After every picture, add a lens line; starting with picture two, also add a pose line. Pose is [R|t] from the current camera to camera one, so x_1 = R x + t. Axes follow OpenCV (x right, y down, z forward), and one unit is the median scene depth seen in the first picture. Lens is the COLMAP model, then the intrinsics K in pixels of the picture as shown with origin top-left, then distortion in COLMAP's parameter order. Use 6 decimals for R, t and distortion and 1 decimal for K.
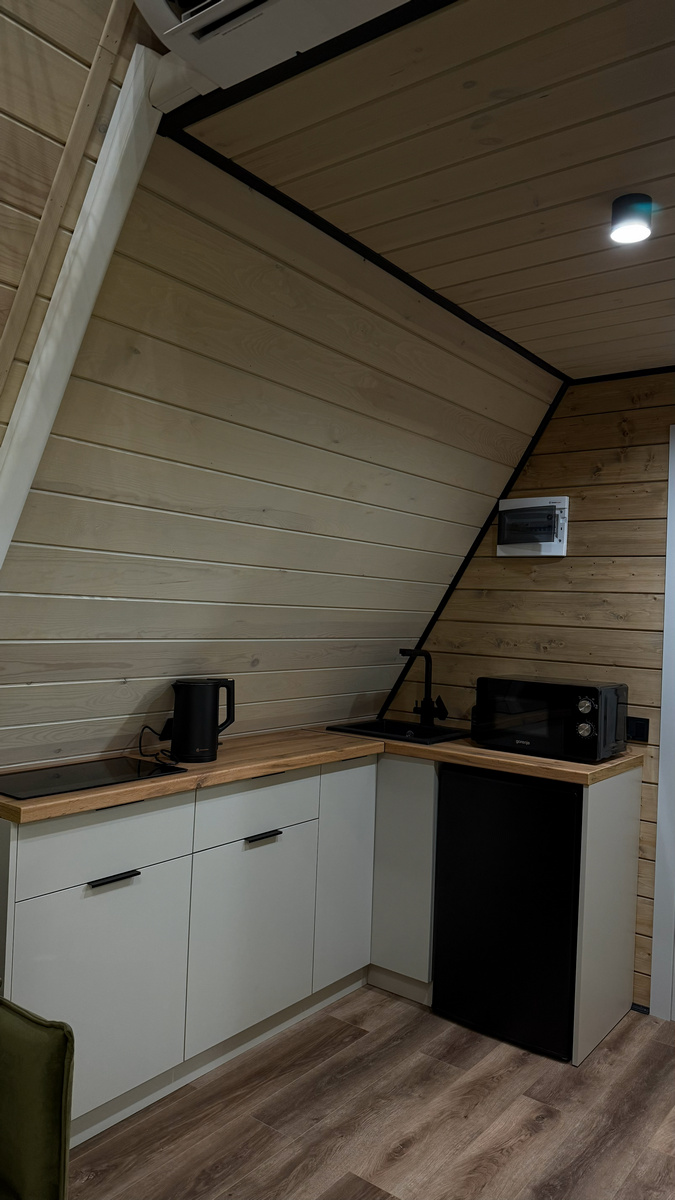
lens RADIAL K [[830.0, 0, 338.5], [0, 830.0, 601.0], [0, 0, 1]] dist [0.060630, -0.048317]
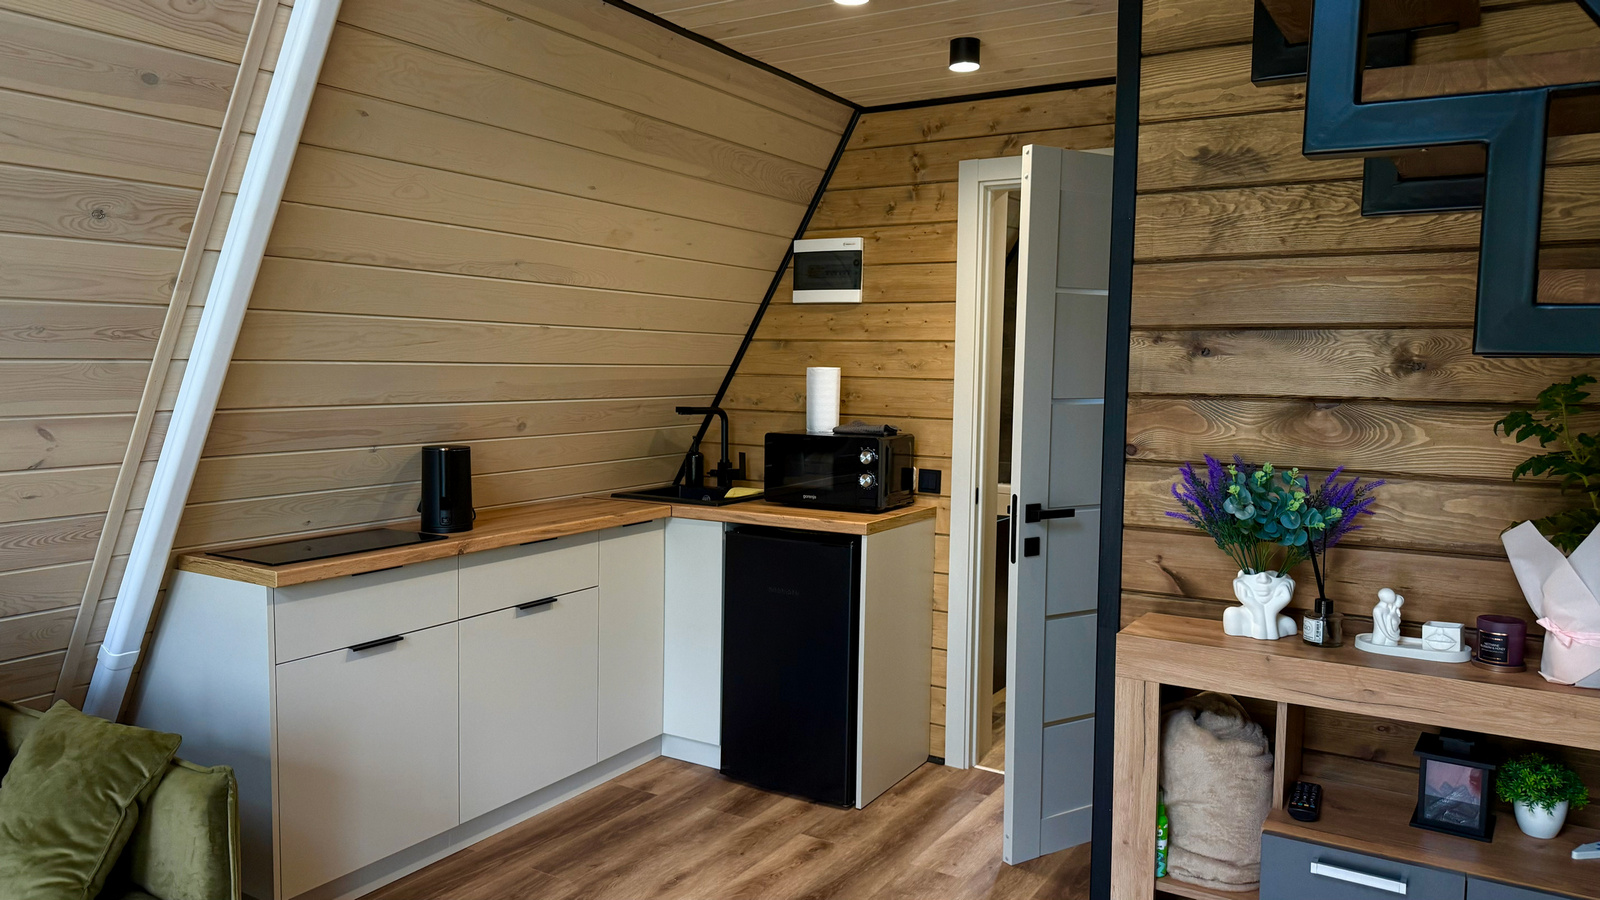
lens RADIAL K [[1106.6, 0, 798.8], [0, 1106.6, 447.2], [0, 0, 1]] dist [0.060630, -0.048317]
pose [[0.994856, -0.034114, 0.095381, 0.090449], [0.025492, 0.995597, 0.090199, -0.006650], [-0.098038, -0.087303, 0.991346, -0.273100]]
